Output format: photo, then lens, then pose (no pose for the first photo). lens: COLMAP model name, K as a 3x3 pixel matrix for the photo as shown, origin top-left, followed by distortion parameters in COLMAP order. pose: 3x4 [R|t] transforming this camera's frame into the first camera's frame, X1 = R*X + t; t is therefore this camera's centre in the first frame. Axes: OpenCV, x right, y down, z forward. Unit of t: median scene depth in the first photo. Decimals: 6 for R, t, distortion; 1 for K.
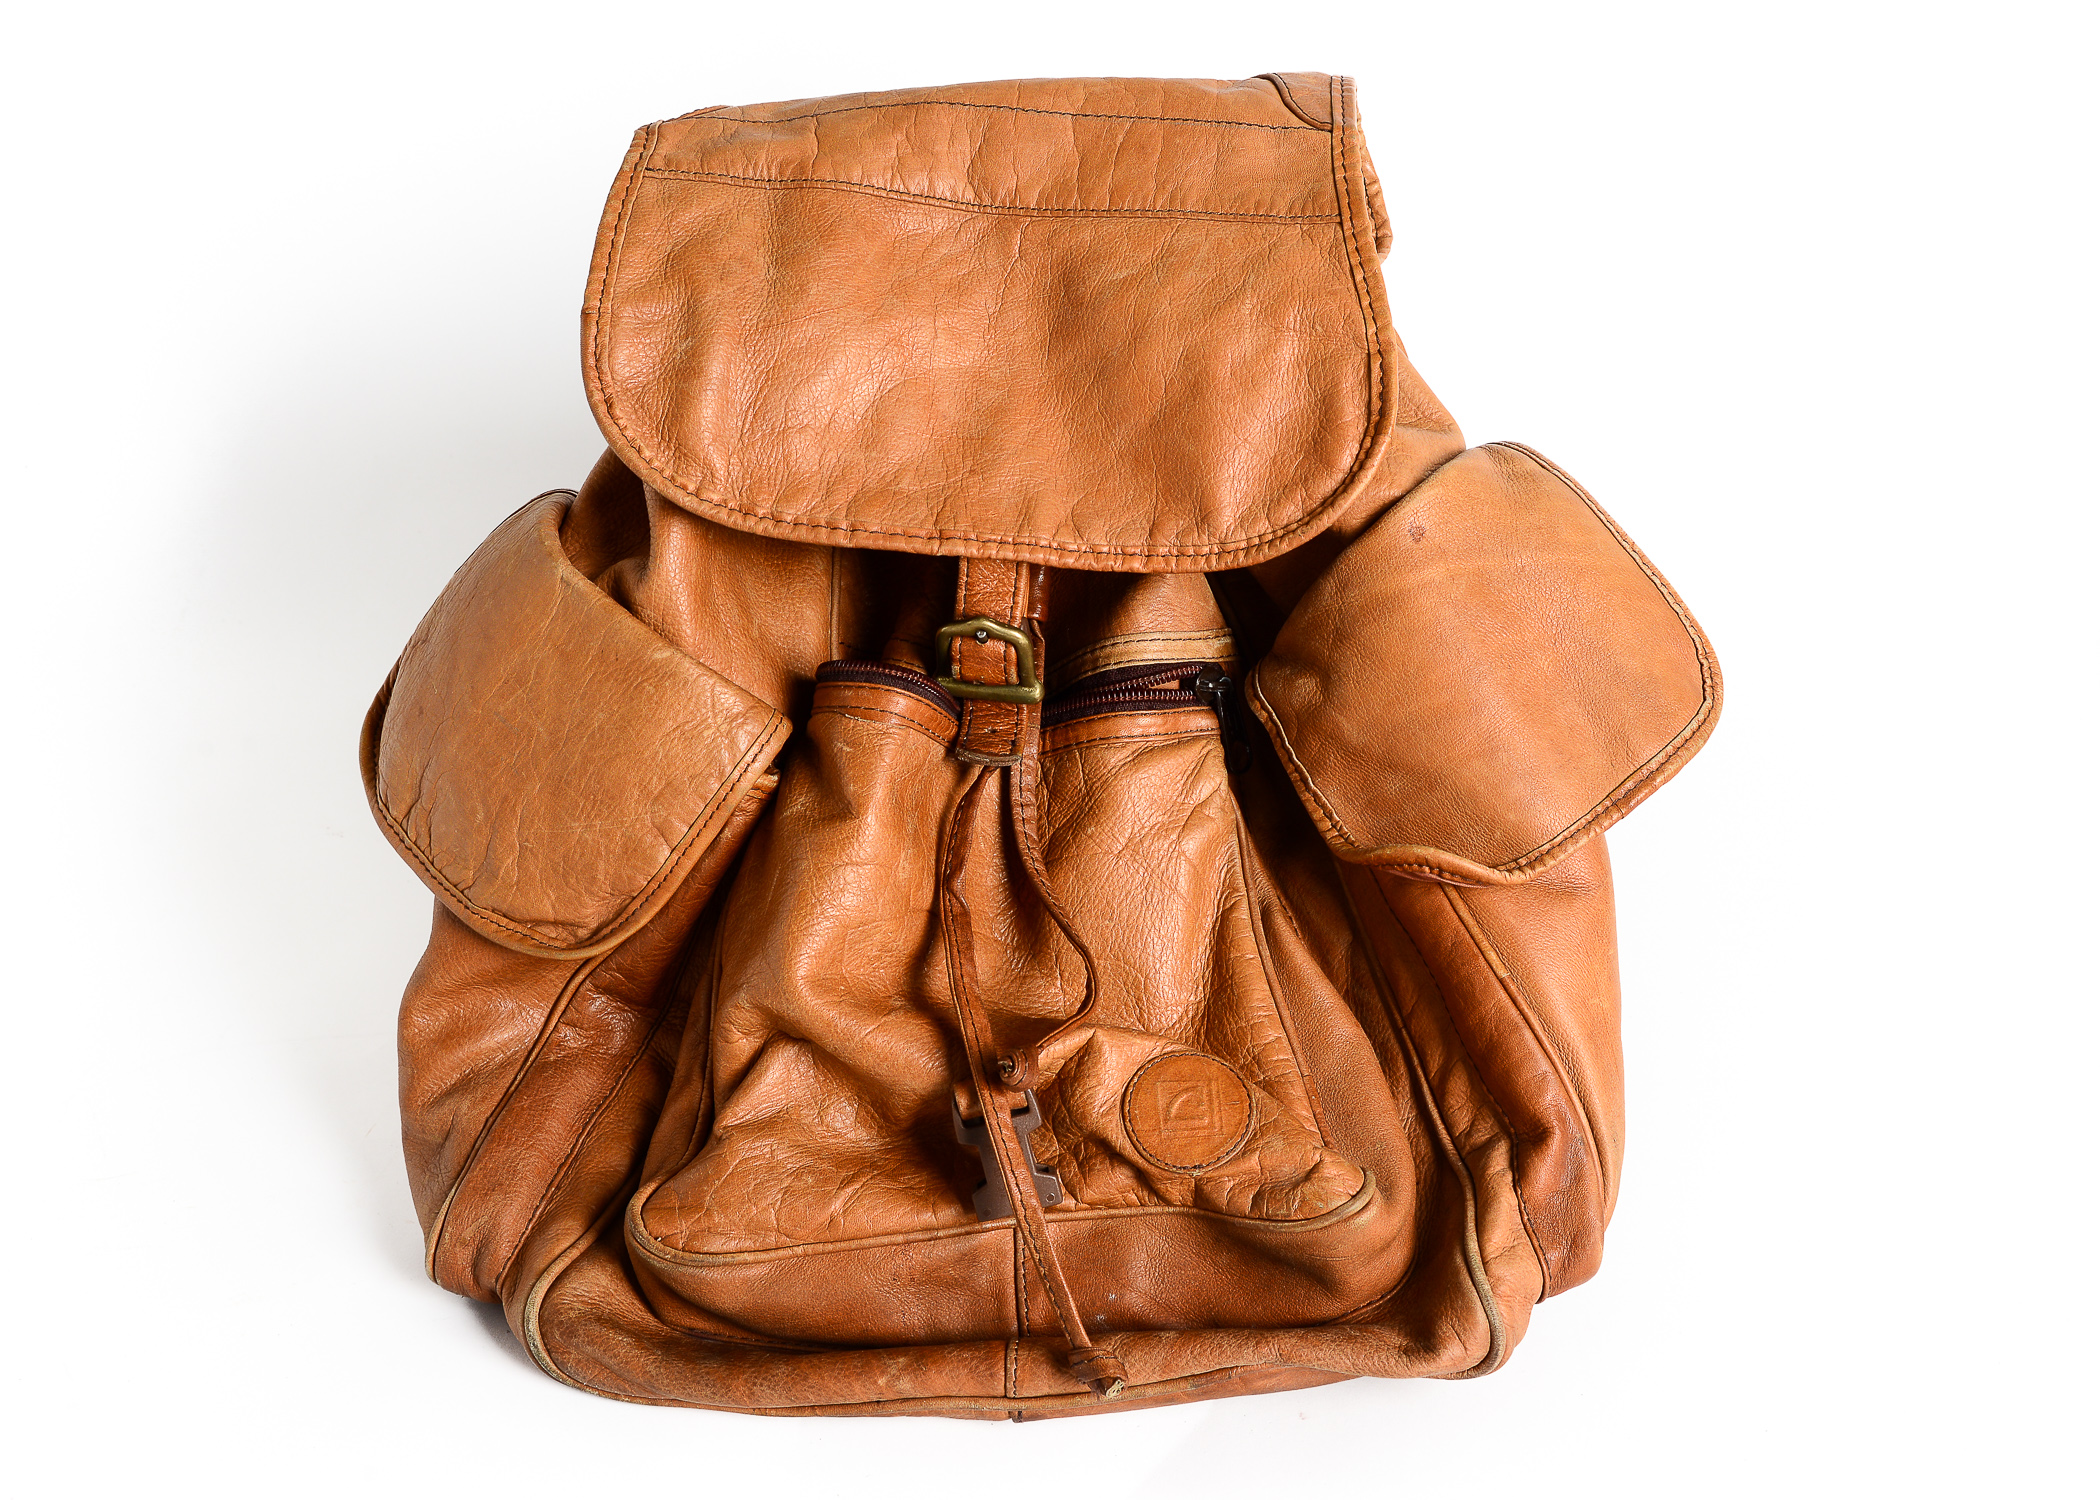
lens RADIAL K [[2413.2, 0, 1049.6], [0, 2413.2, 749.8], [0, 0, 1]] dist [0.003154, 0.000000]
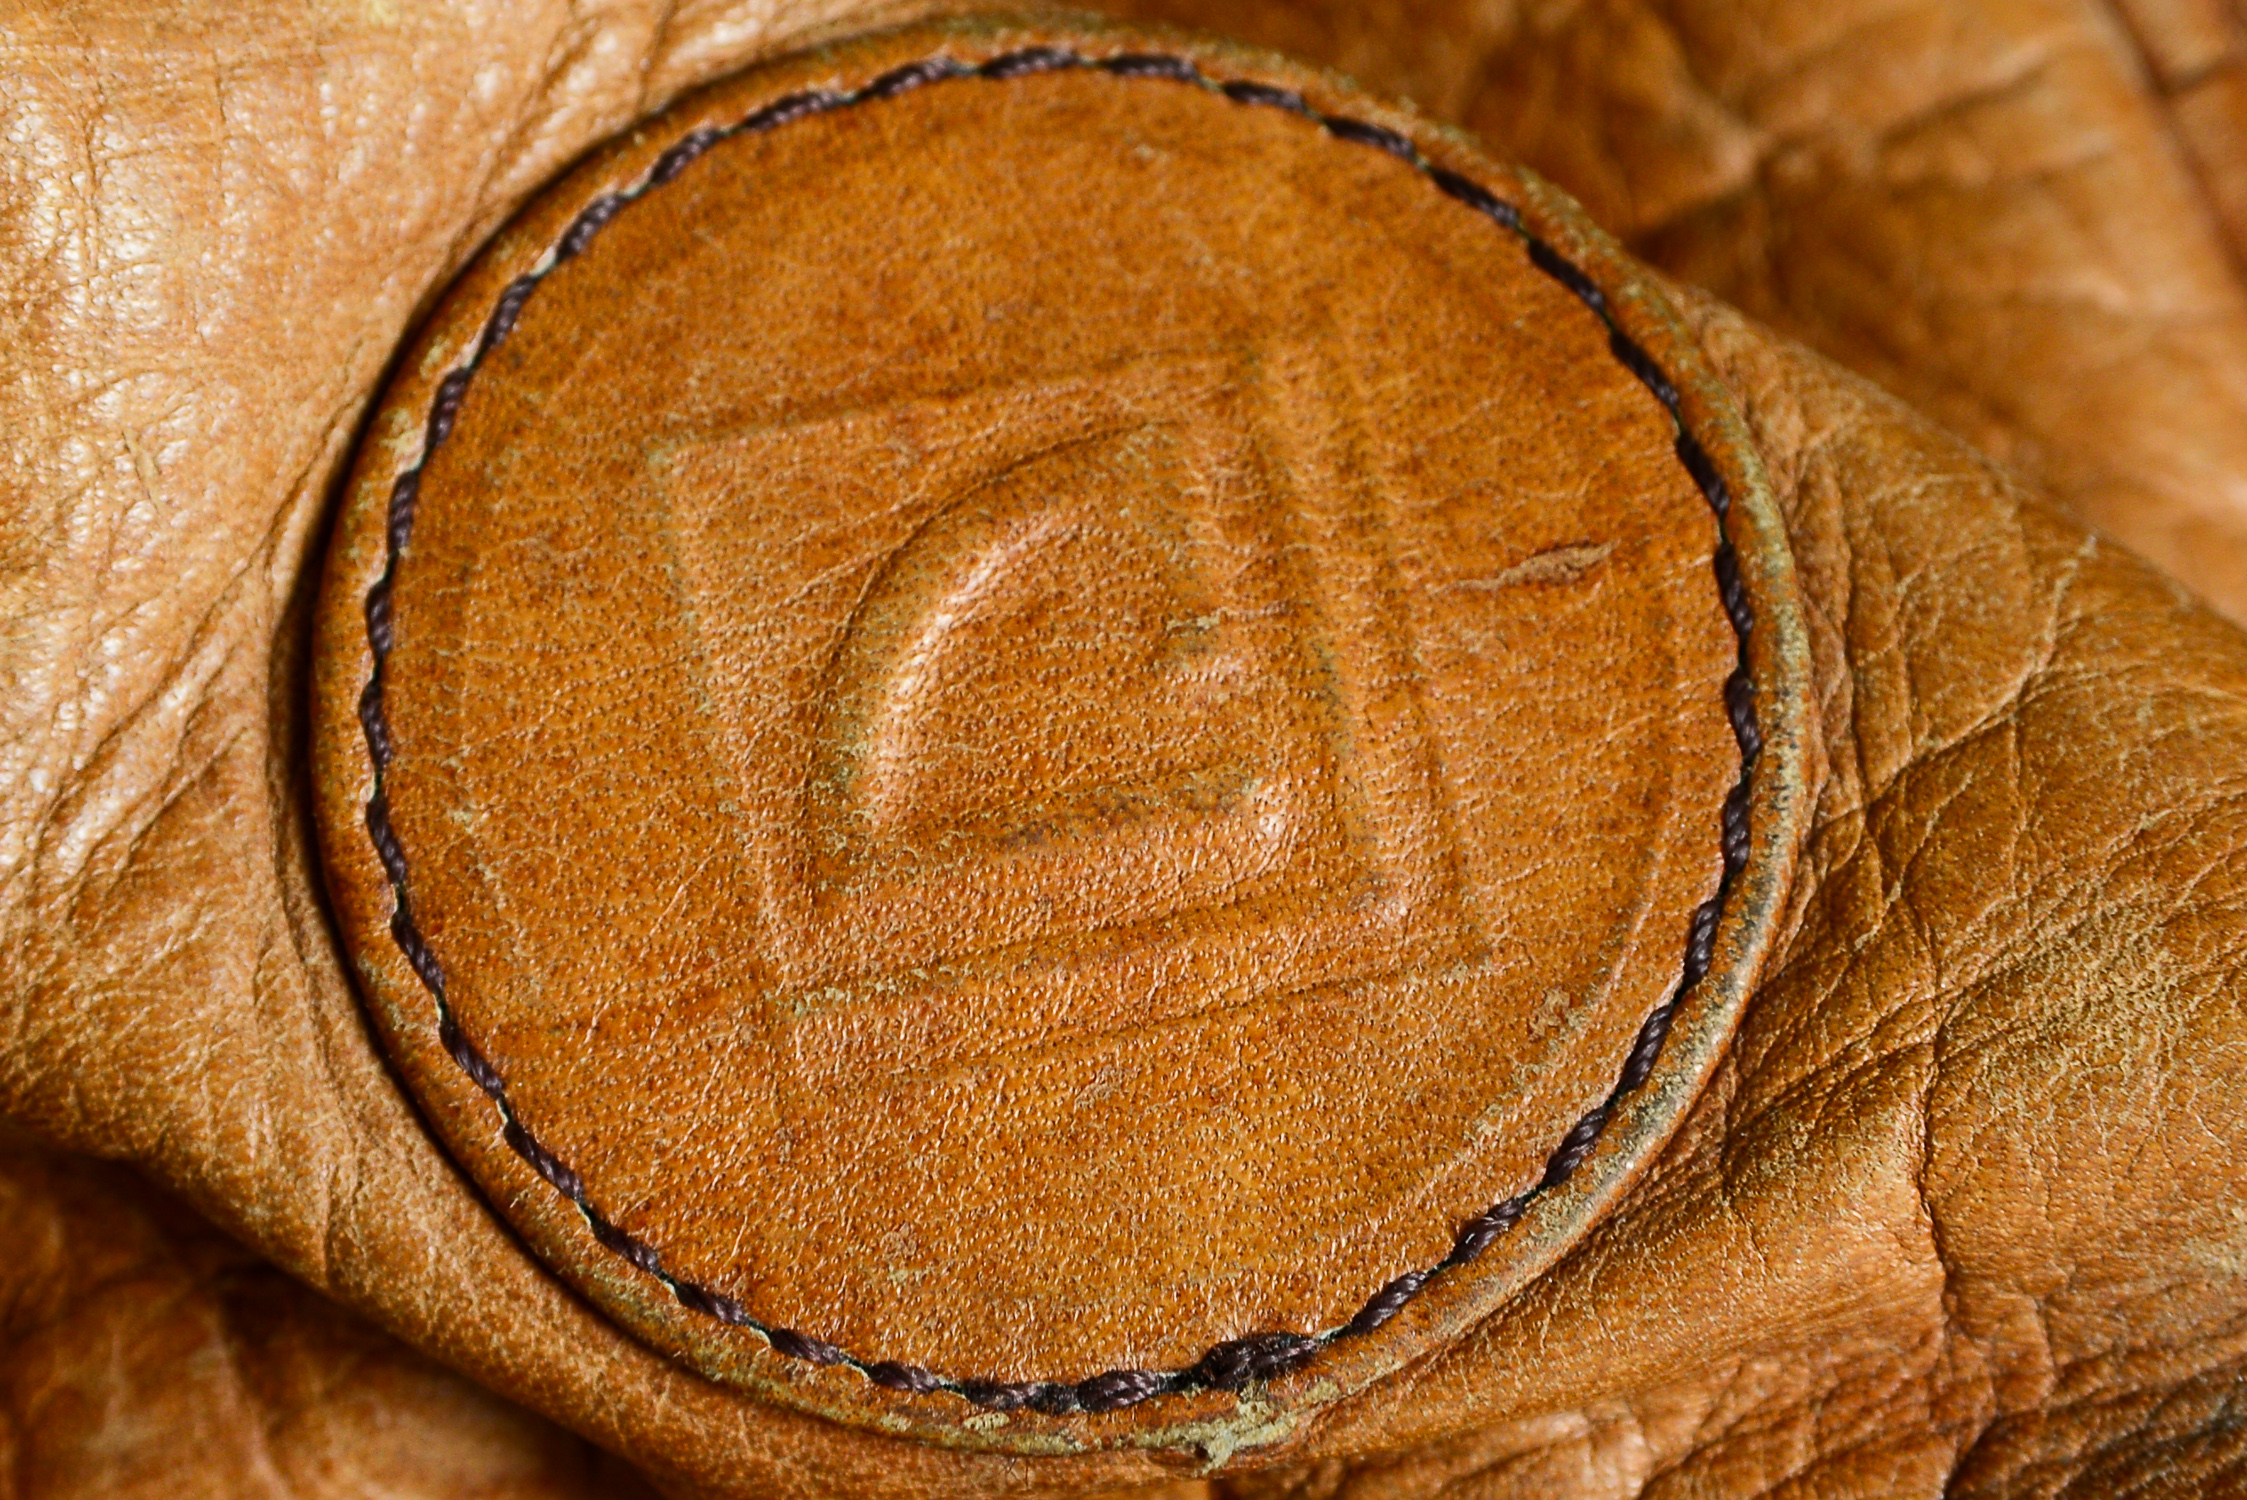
lens RADIAL K [[6808.1, 0, 1123.2], [0, 6808.1, 749.9], [0, 0, 1]] dist [0.124386, 0.000000]
pose [[0.982114, -0.148161, 0.116190, 0.031131], [0.102740, 0.938822, 0.328722, 0.068892], [-0.157786, -0.310906, 0.937252, 0.767439]]
